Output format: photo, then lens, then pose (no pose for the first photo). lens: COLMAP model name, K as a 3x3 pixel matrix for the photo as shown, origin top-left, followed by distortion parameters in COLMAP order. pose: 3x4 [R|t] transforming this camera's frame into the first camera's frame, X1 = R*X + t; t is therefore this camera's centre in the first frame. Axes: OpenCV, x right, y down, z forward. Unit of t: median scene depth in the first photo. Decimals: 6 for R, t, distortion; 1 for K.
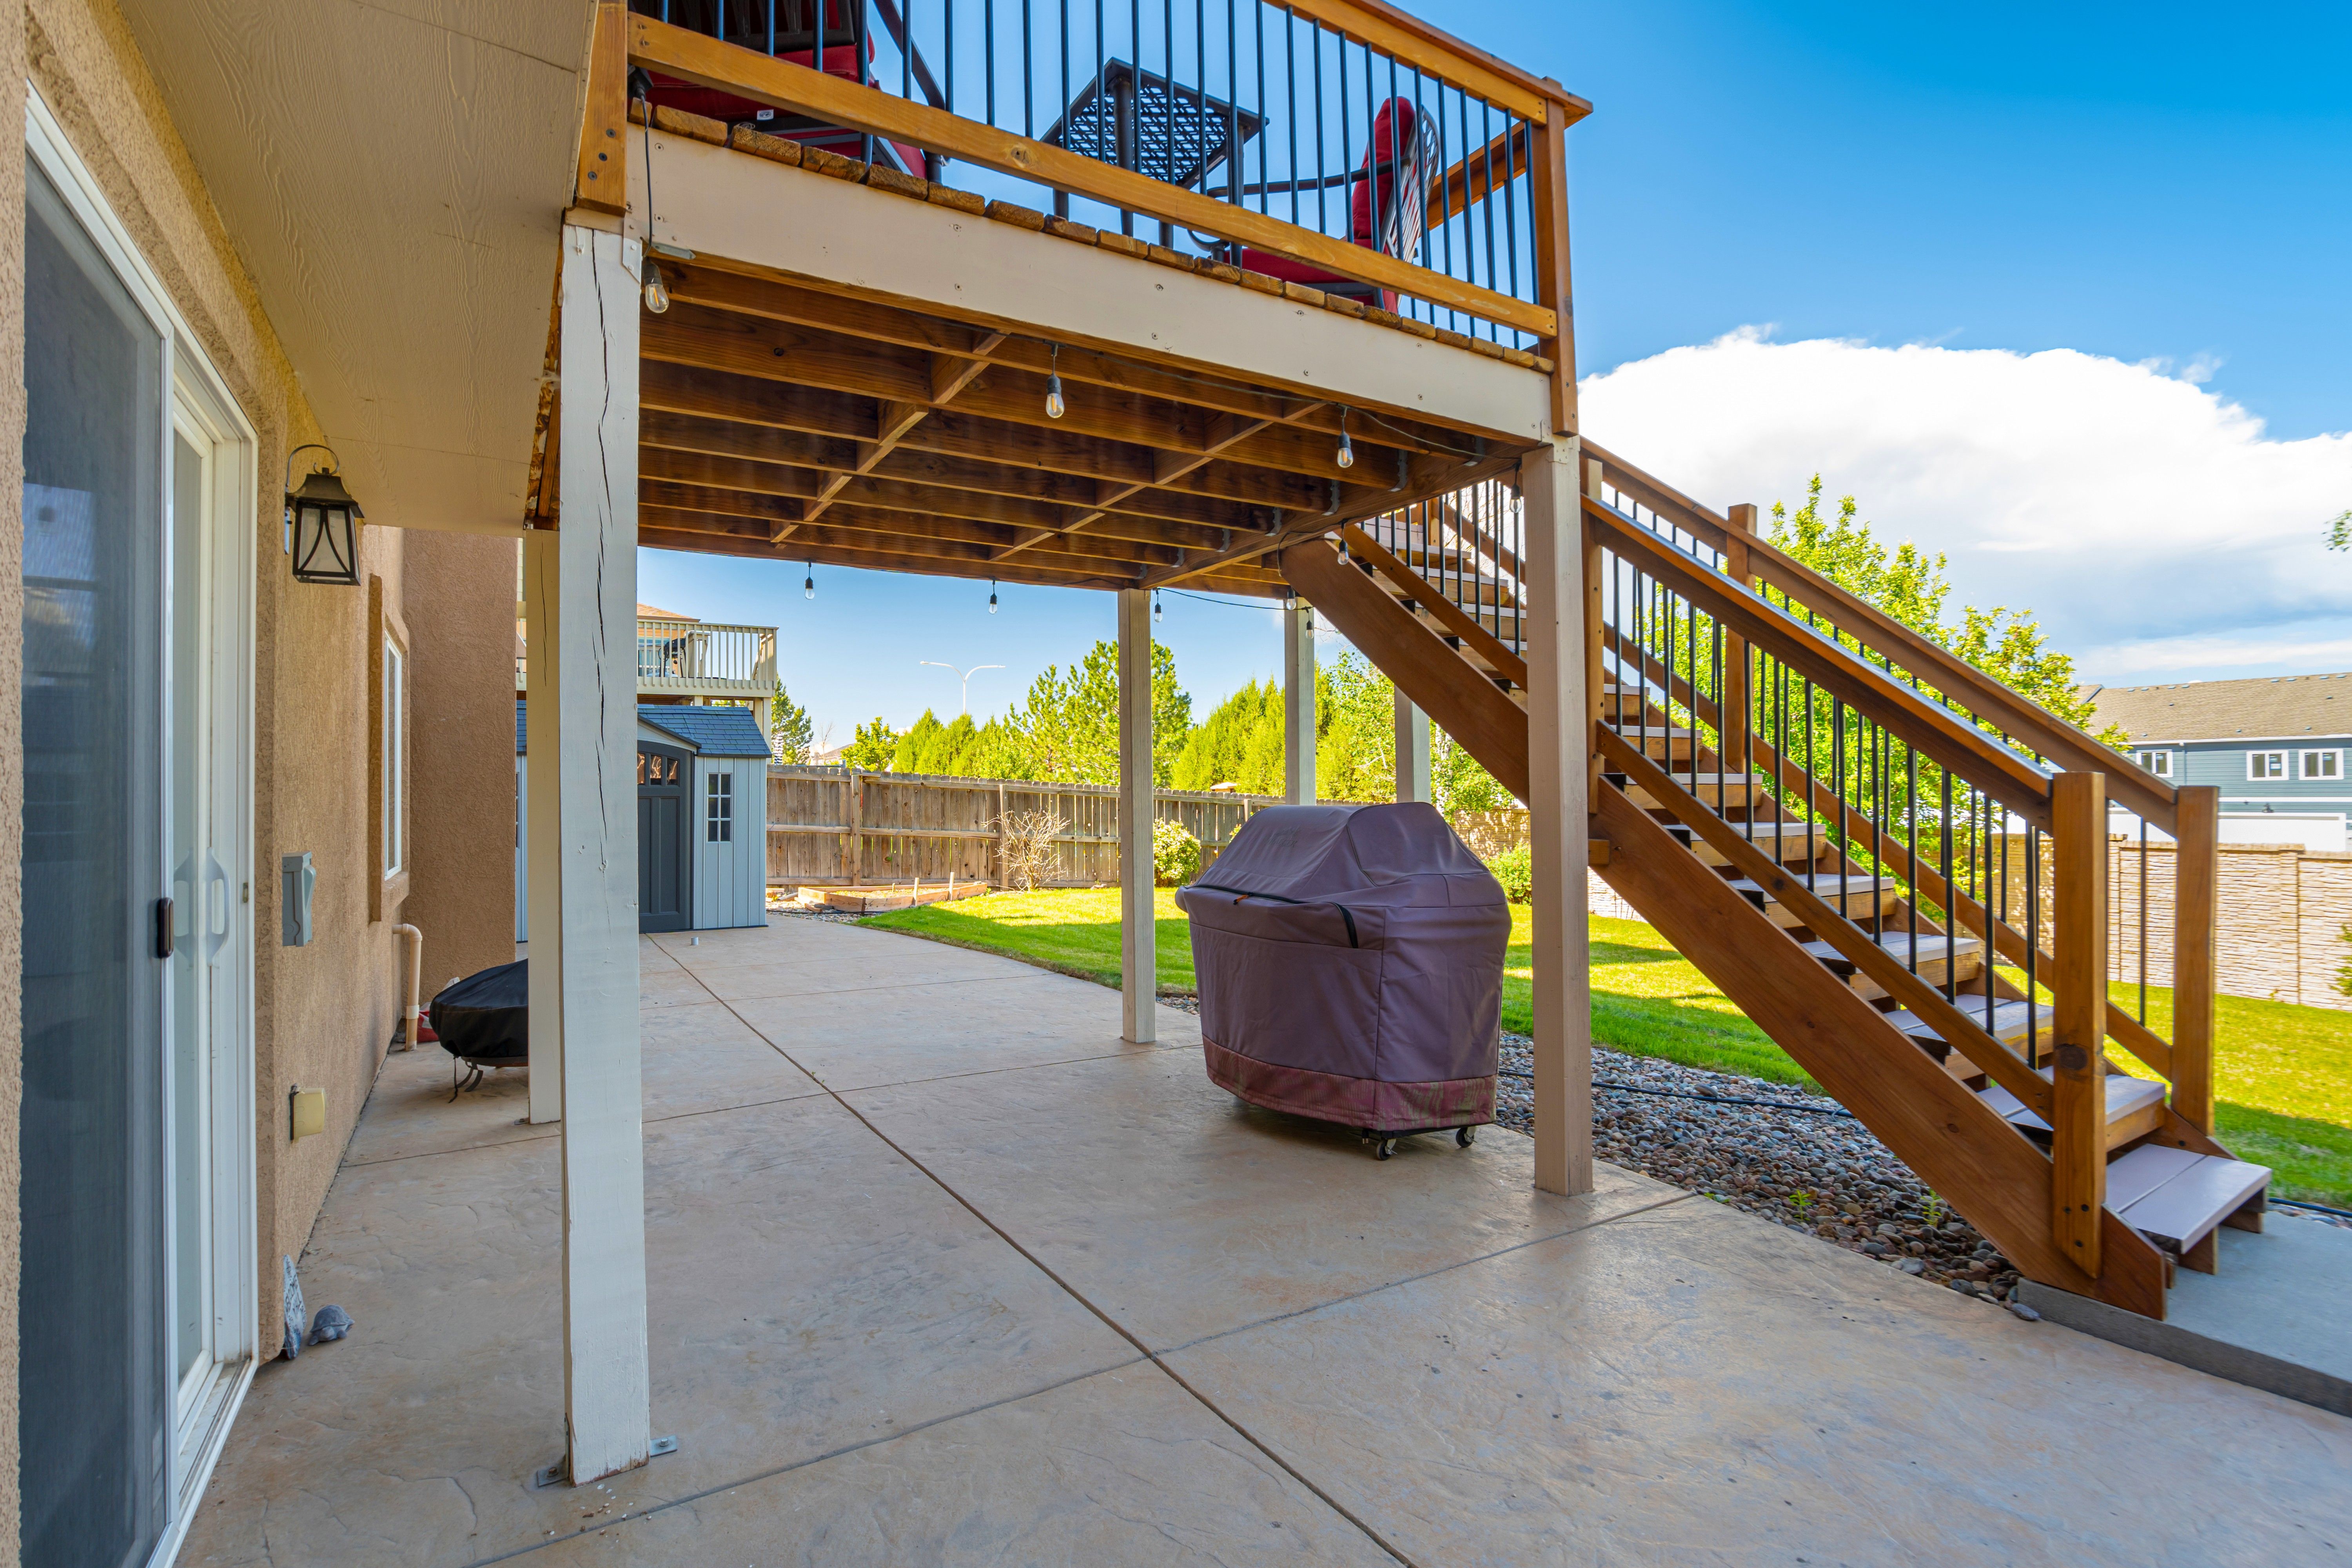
lens RADIAL K [[1099.8, 0, 1176.0], [0, 1099.8, 784.0], [0, 0, 1]] dist [-0.047343, -0.000001]
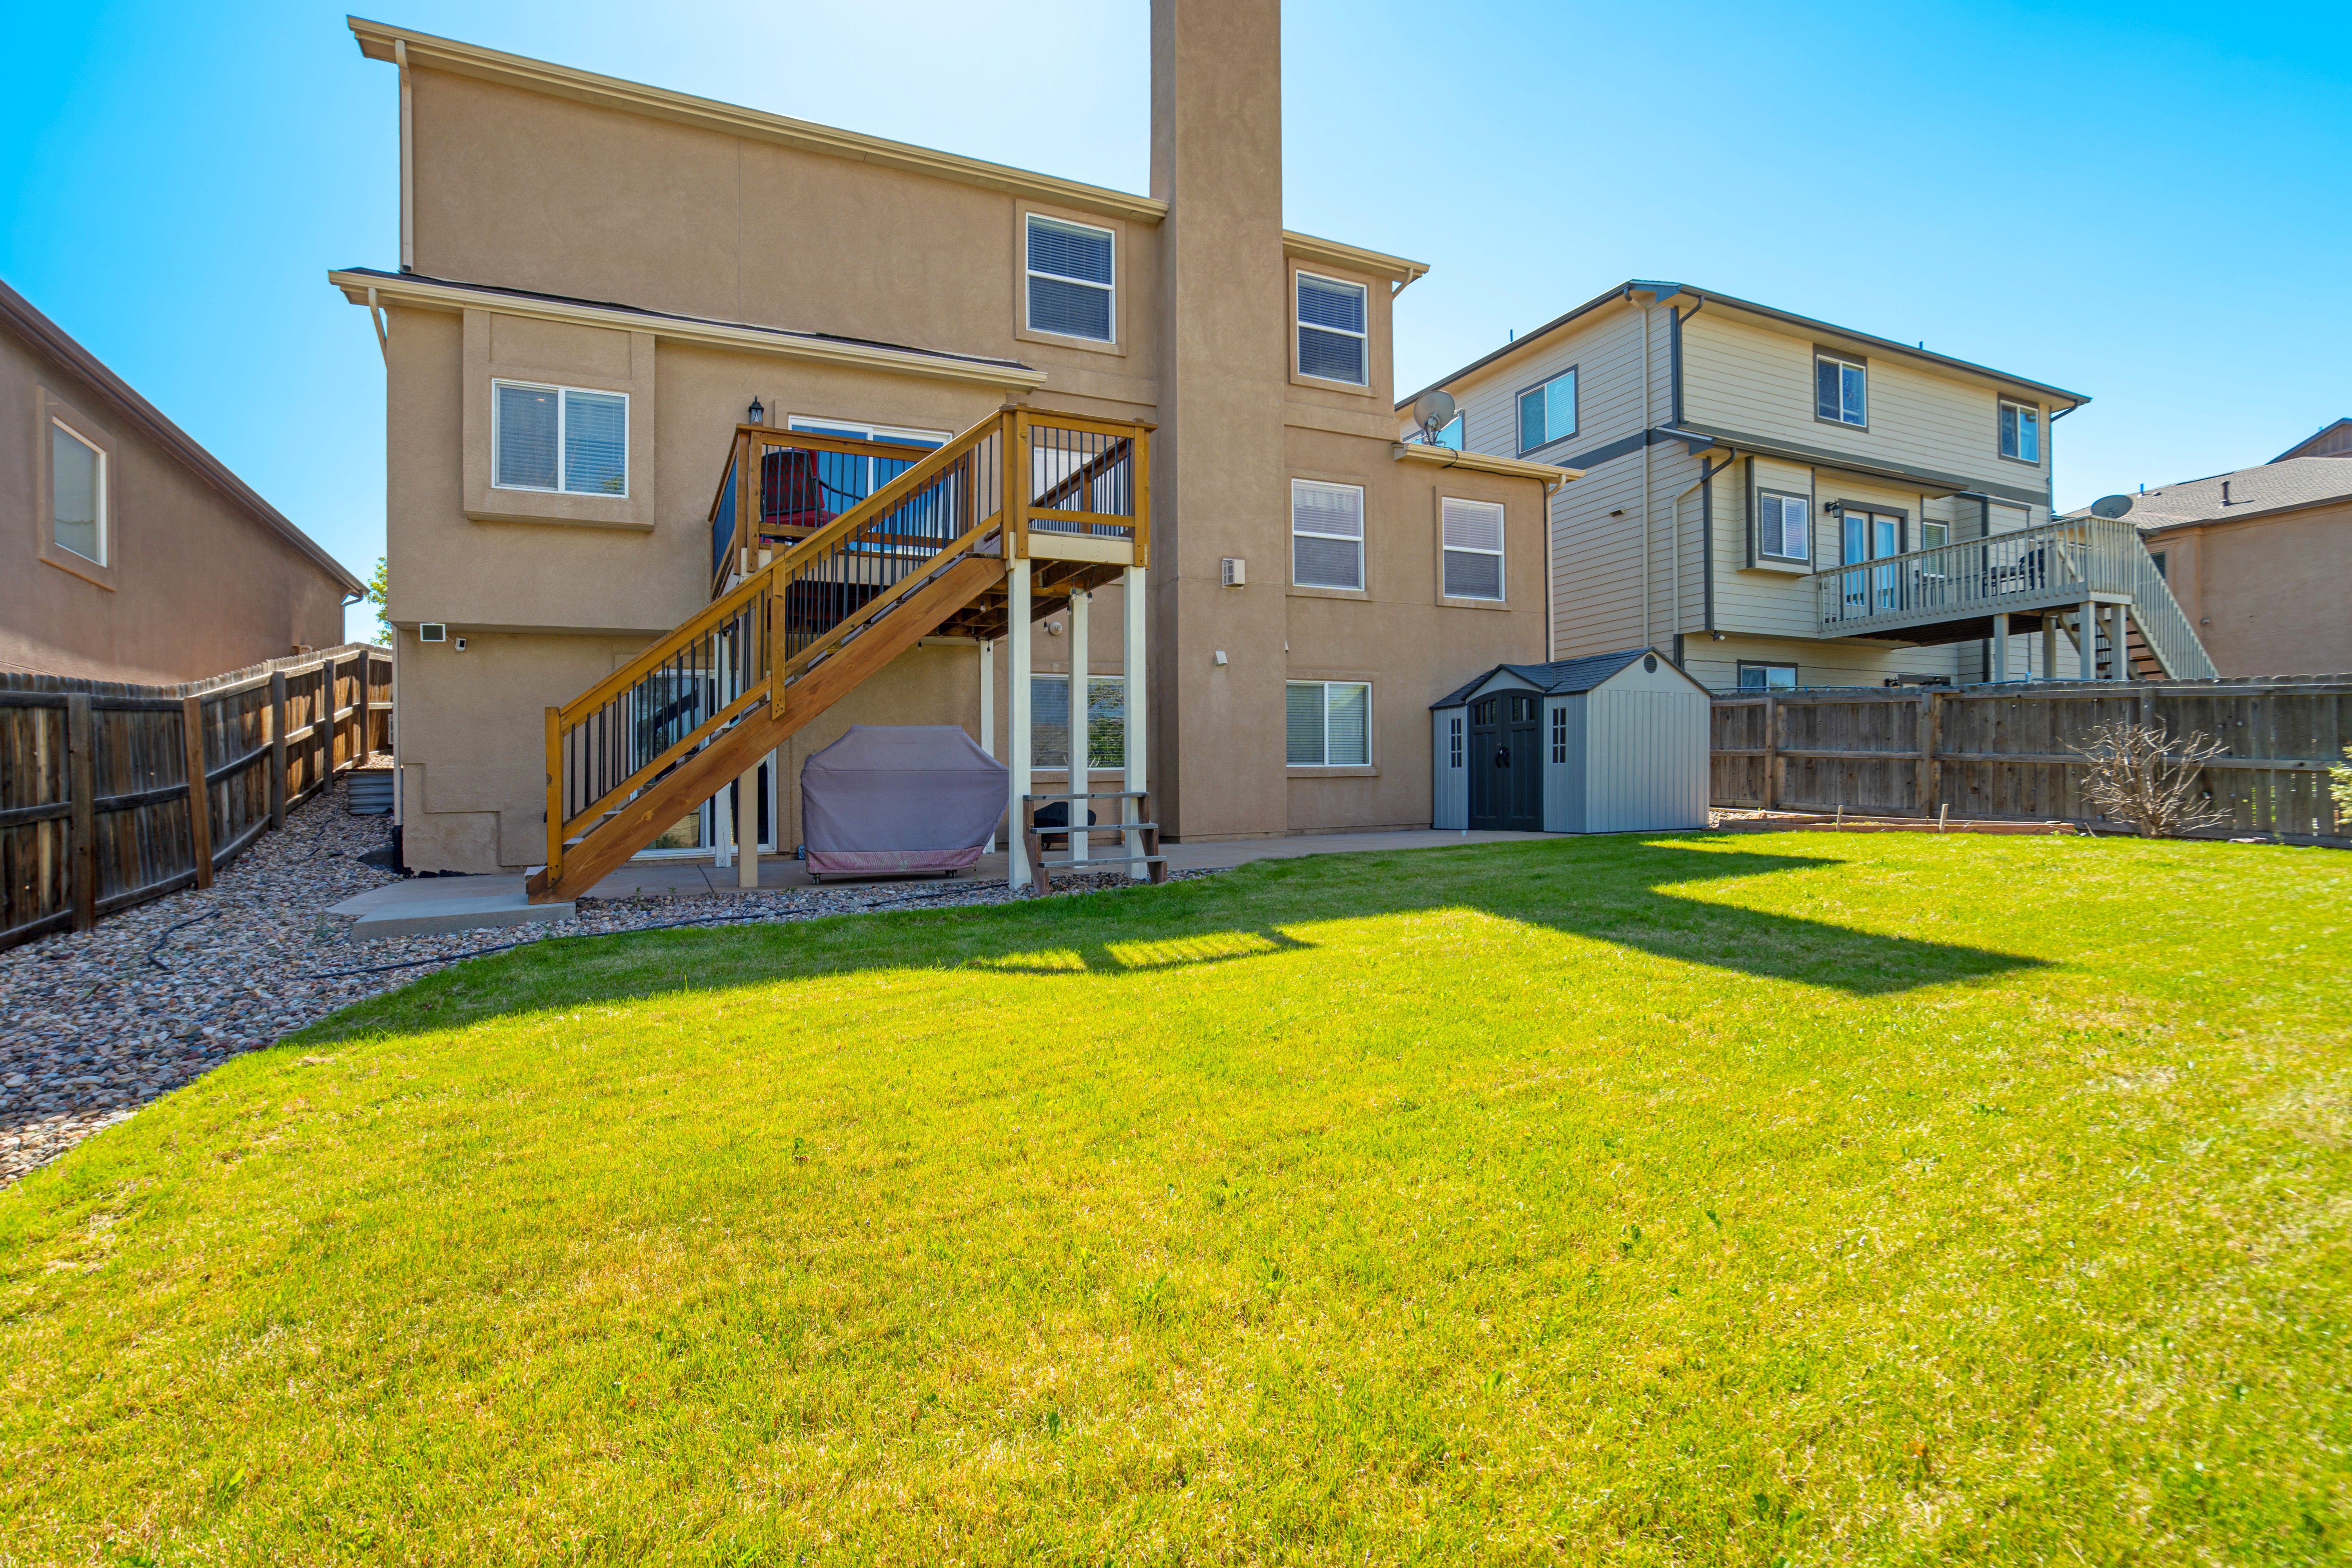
lens RADIAL K [[1099.8, 0, 1176.0], [0, 1099.8, 784.0], [0, 0, 1]] dist [-0.047343, -0.000001]
pose [[-0.047646, 0.006322, -0.998844, 0.569450], [0.038790, 0.999237, 0.004474, 0.035983], [0.998111, -0.038532, -0.047855, 0.412283]]
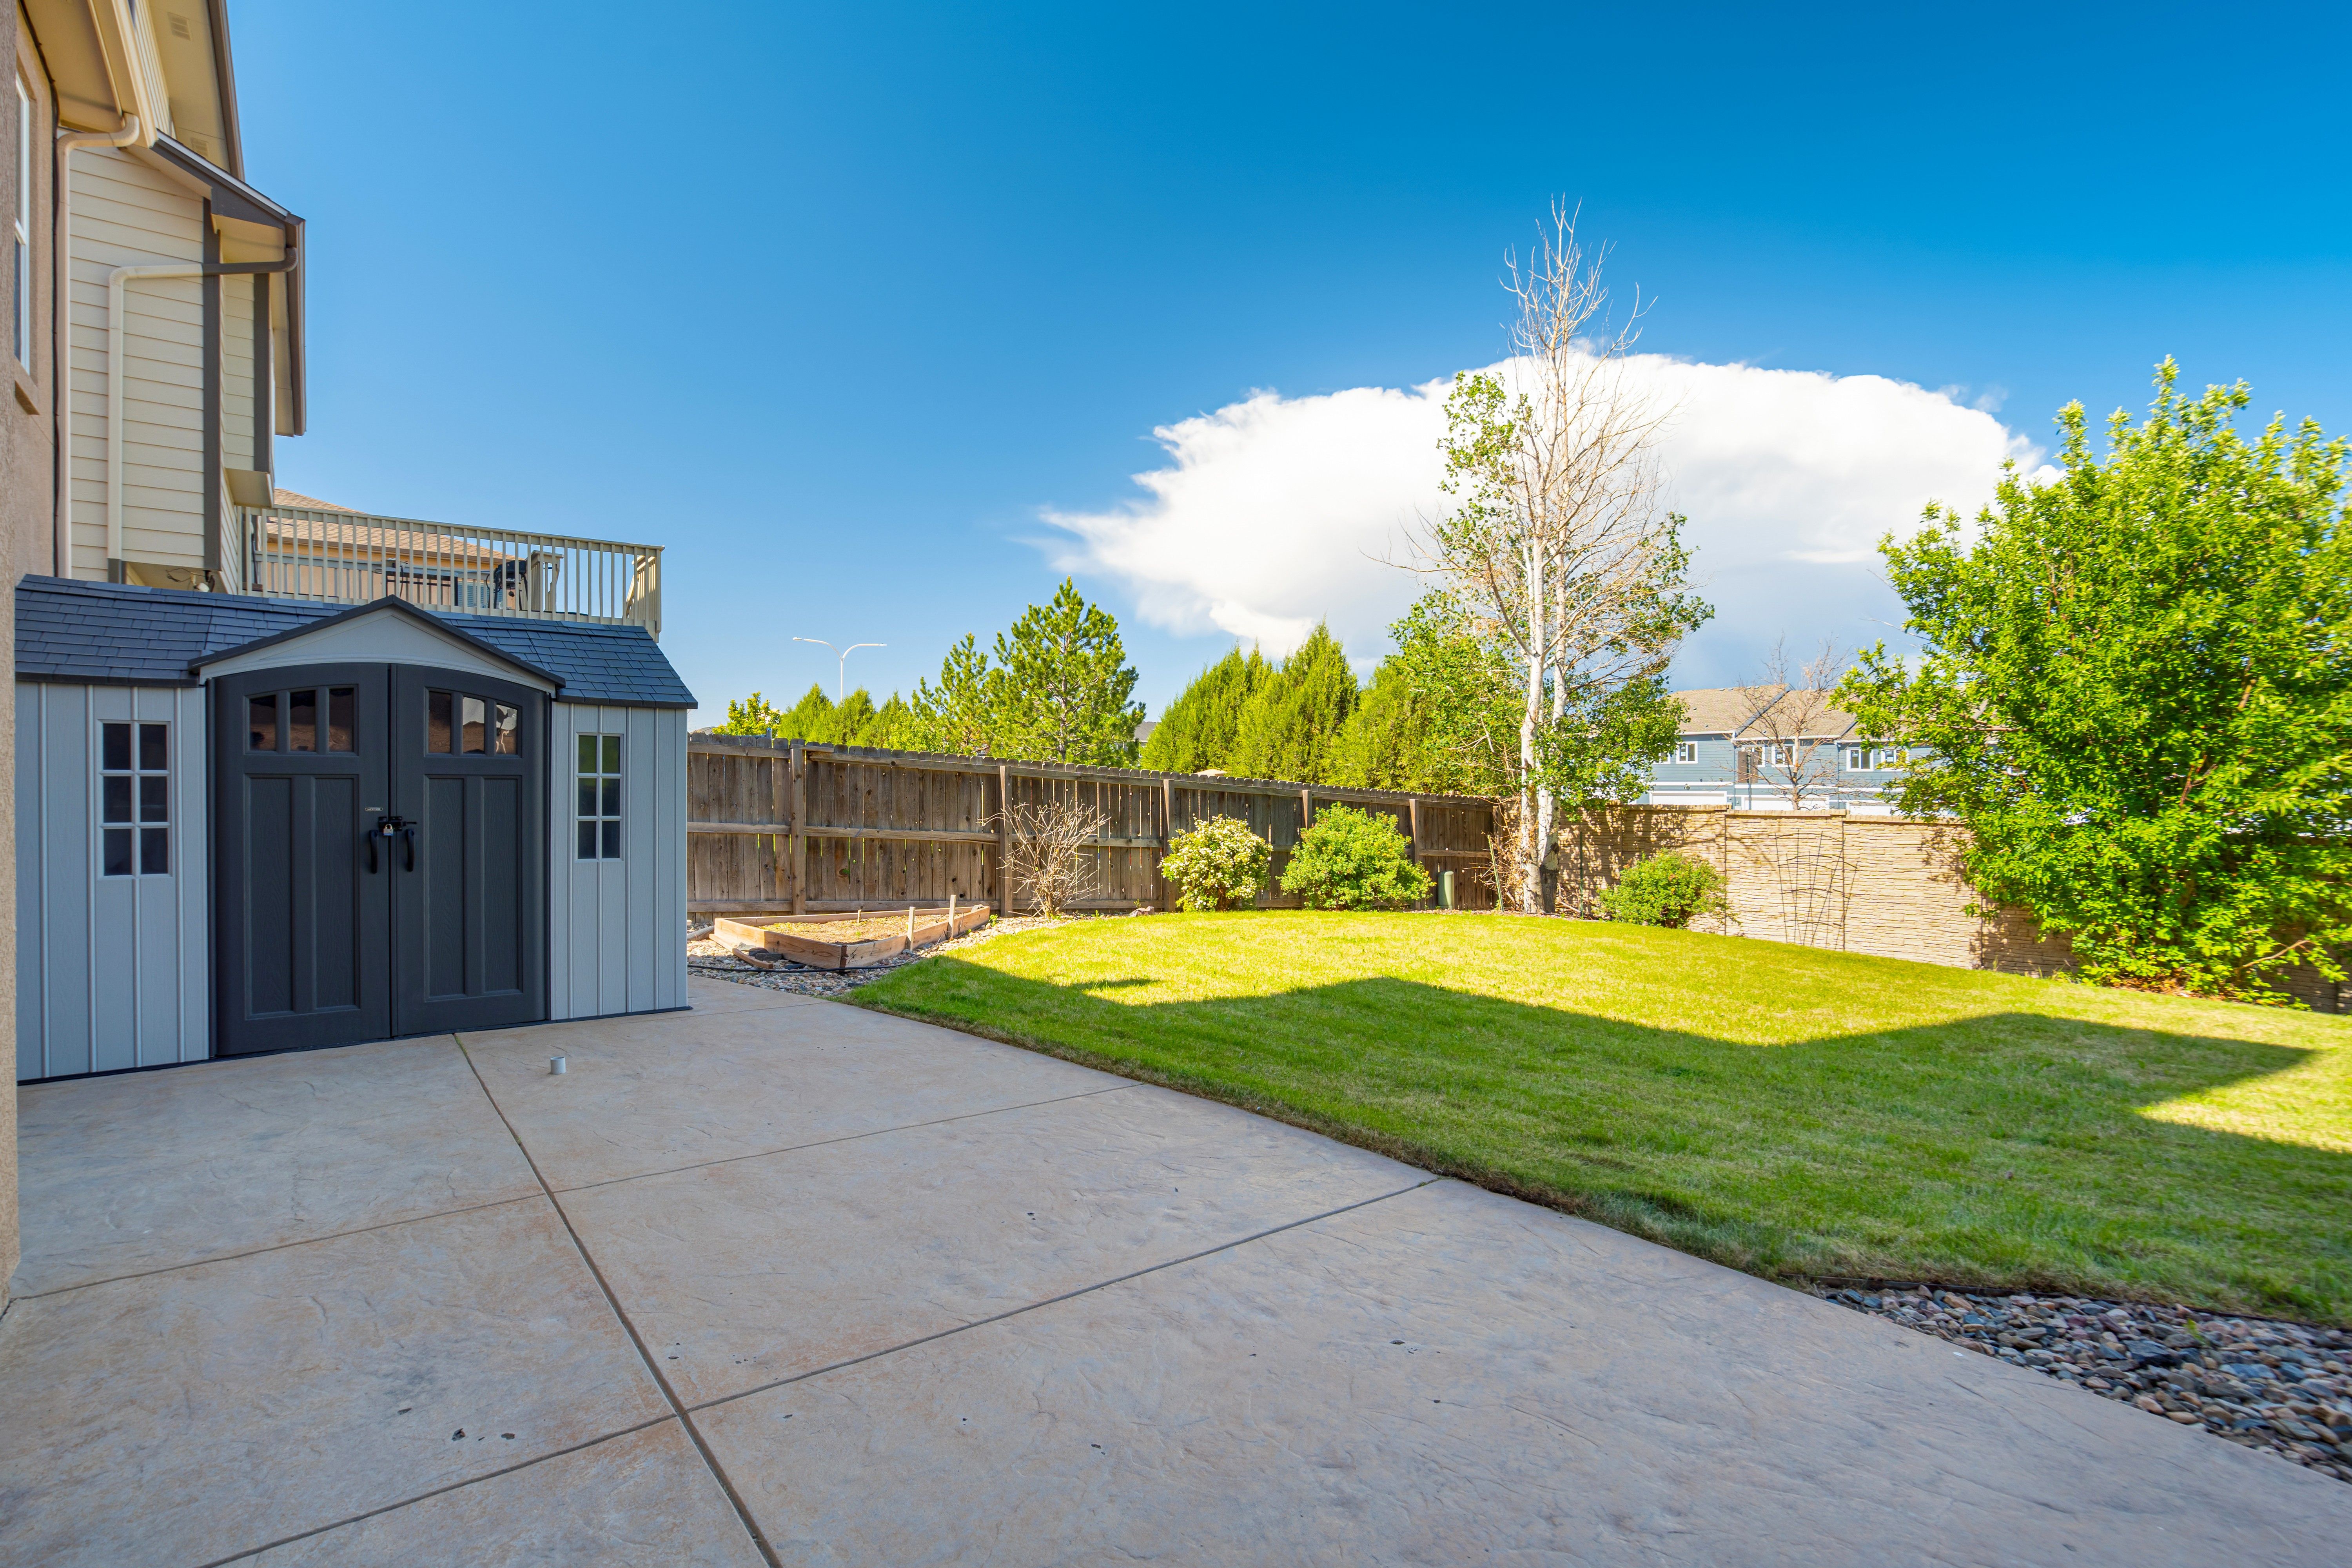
lens RADIAL K [[1123.6, 0, 1176.0], [0, 1123.6, 784.0], [0, 0, 1]] dist [0.000814, 0.000193]
pose [[0.994500, 0.010025, 0.104251, -0.125344], [-0.010986, 0.999902, 0.008654, 0.004731], [-0.104154, -0.009752, 0.994513, 0.269723]]
